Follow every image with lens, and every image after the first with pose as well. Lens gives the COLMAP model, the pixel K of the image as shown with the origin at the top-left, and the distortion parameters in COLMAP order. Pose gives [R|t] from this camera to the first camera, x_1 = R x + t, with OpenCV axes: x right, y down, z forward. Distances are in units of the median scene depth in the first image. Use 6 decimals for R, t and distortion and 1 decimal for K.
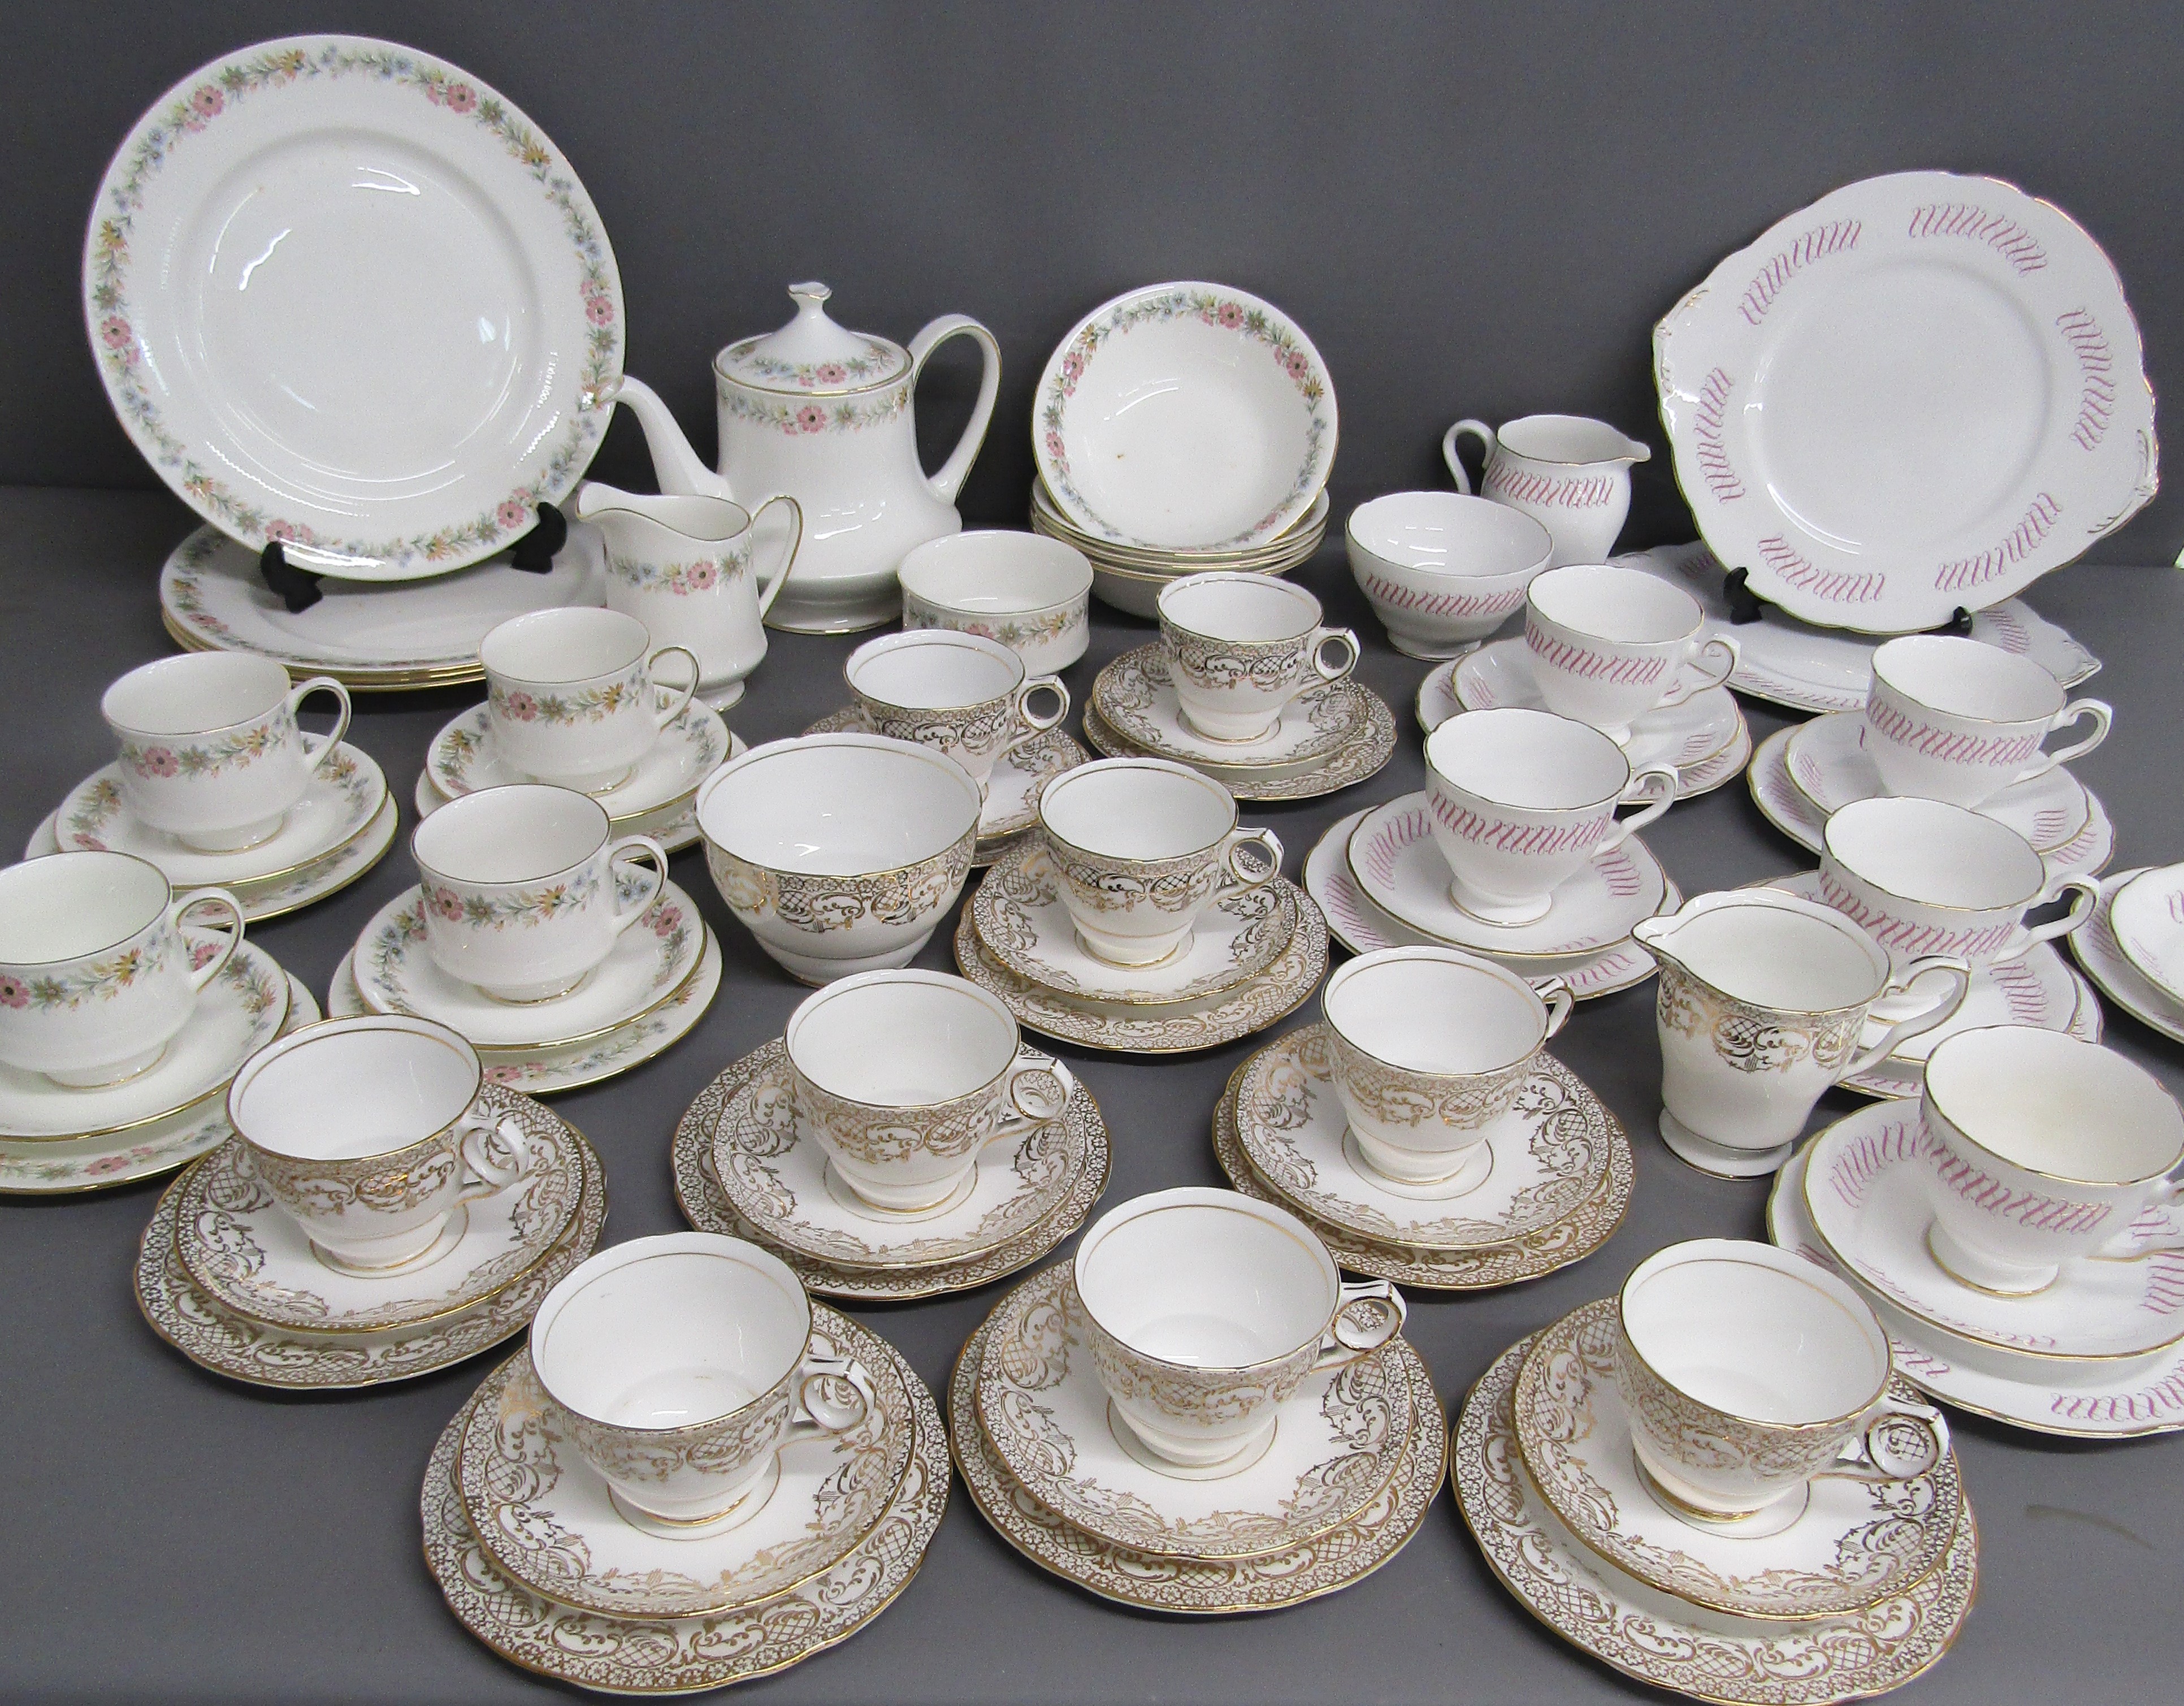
lens RADIAL K [[2094.4, 0, 1094.9], [0, 2094.4, 1010.8], [0, 0, 1]] dist [-0.010936, -0.003366]
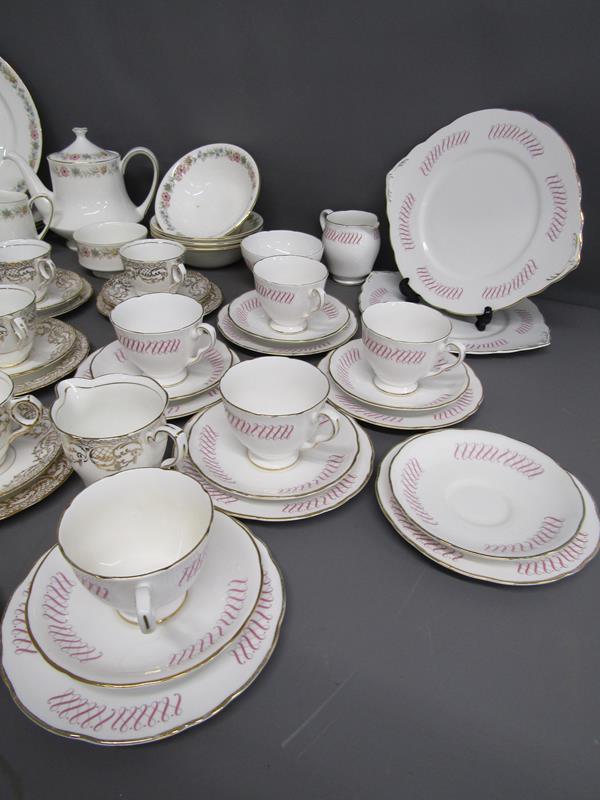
lens RADIAL K [[574.3, 0, 298.8], [0, 574.3, 389.8], [0, 0, 1]] dist [-0.011337, -0.004299]
pose [[0.924180, 0.209023, -0.319688, 0.502593], [-0.227355, 0.973592, -0.020687, -0.056100], [0.306922, 0.091801, 0.947297, 0.422637]]
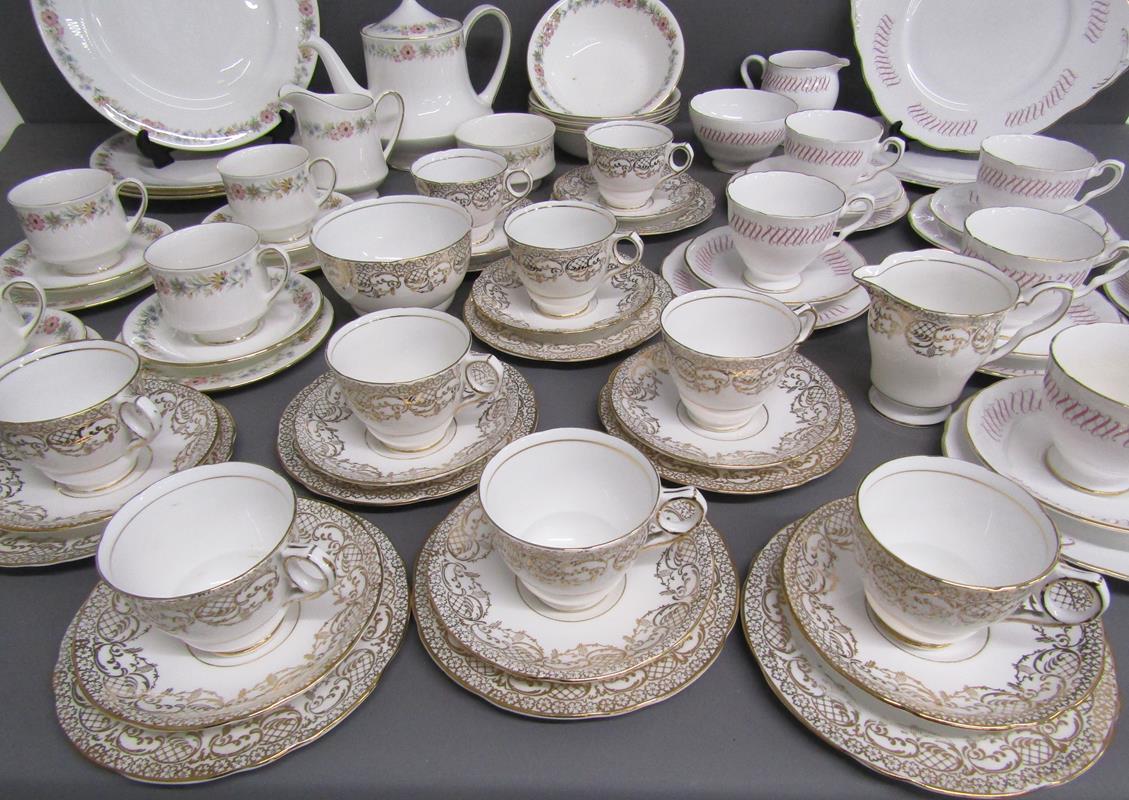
lens RADIAL K [[799.1, 0, 569.8], [0, 799.1, 411.9], [0, 0, 1]] dist [0.019537, -0.003650]
pose [[0.997682, -0.020964, -0.064739, 0.059198], [0.022117, 0.999608, 0.017143, 0.042199], [0.064354, -0.018535, 0.997755, 0.284375]]
